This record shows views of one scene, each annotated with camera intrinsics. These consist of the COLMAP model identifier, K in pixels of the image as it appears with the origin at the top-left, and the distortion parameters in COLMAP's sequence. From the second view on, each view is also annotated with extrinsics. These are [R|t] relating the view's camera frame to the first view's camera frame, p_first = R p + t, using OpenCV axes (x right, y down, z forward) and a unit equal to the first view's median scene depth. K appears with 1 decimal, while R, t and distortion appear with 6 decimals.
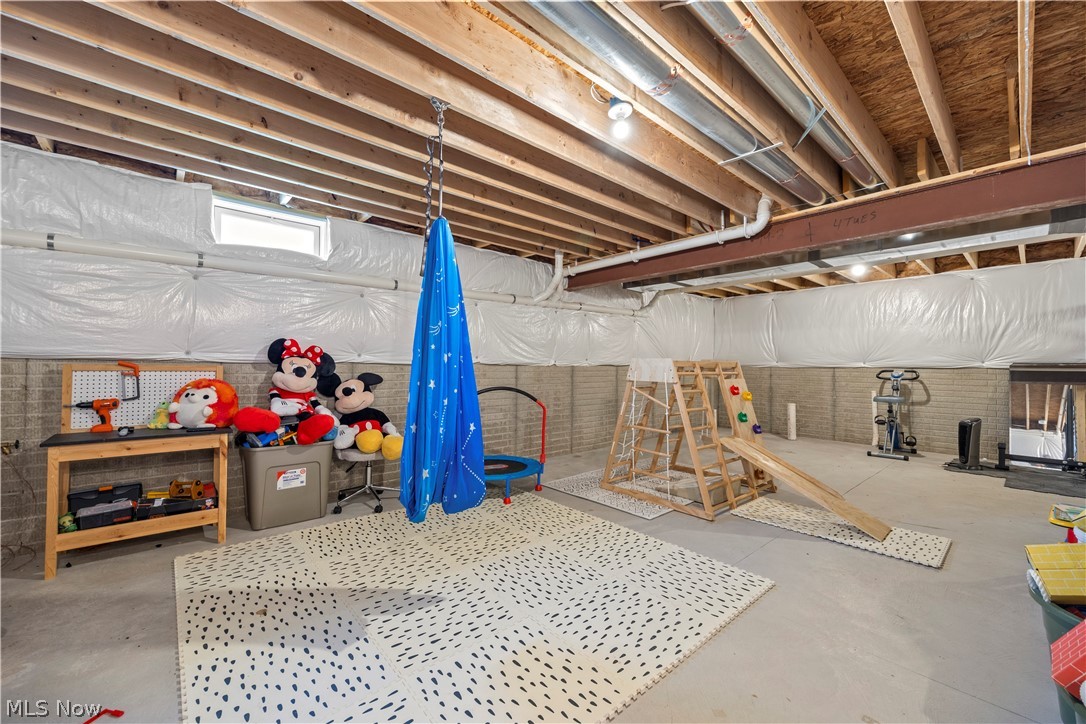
lens RADIAL K [[425.2, 0, 551.2], [0, 425.2, 363.6], [0, 0, 1]] dist [0.000608, 0.000301]
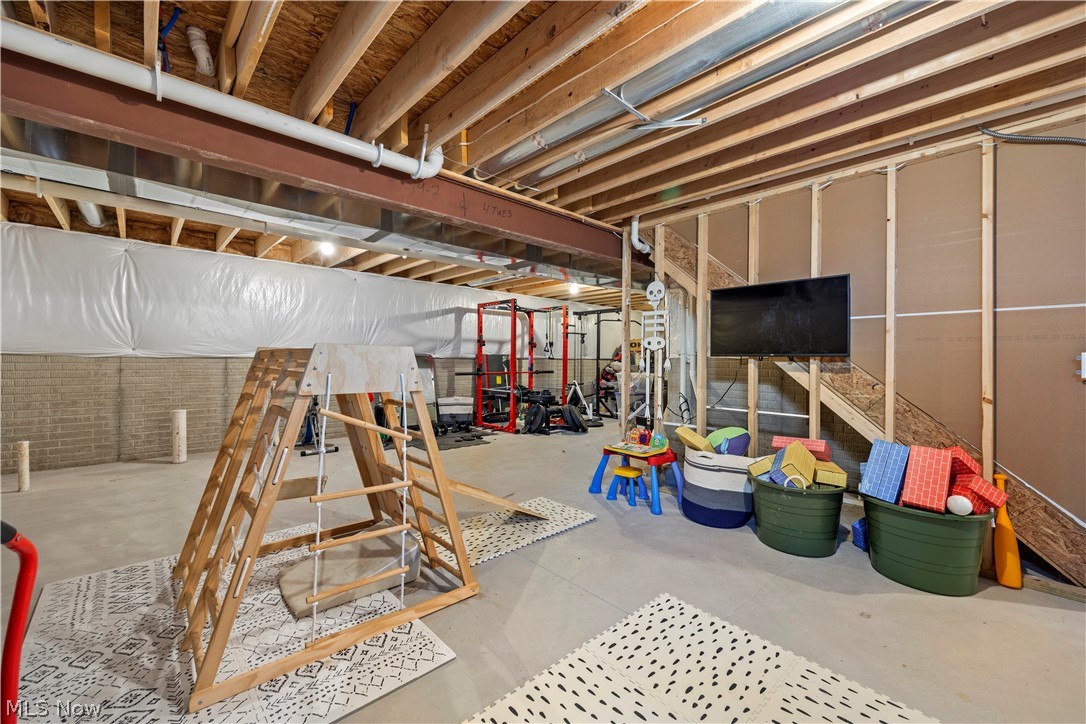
lens RADIAL K [[425.2, 0, 551.5], [0, 425.2, 359.4], [0, 0, 1]] dist [0.000608, 0.000301]
pose [[-0.001080, -0.005067, 0.999987, -0.259442], [-0.013587, 0.999895, 0.005052, 0.000643], [-0.999907, -0.013582, -0.001149, 0.812346]]
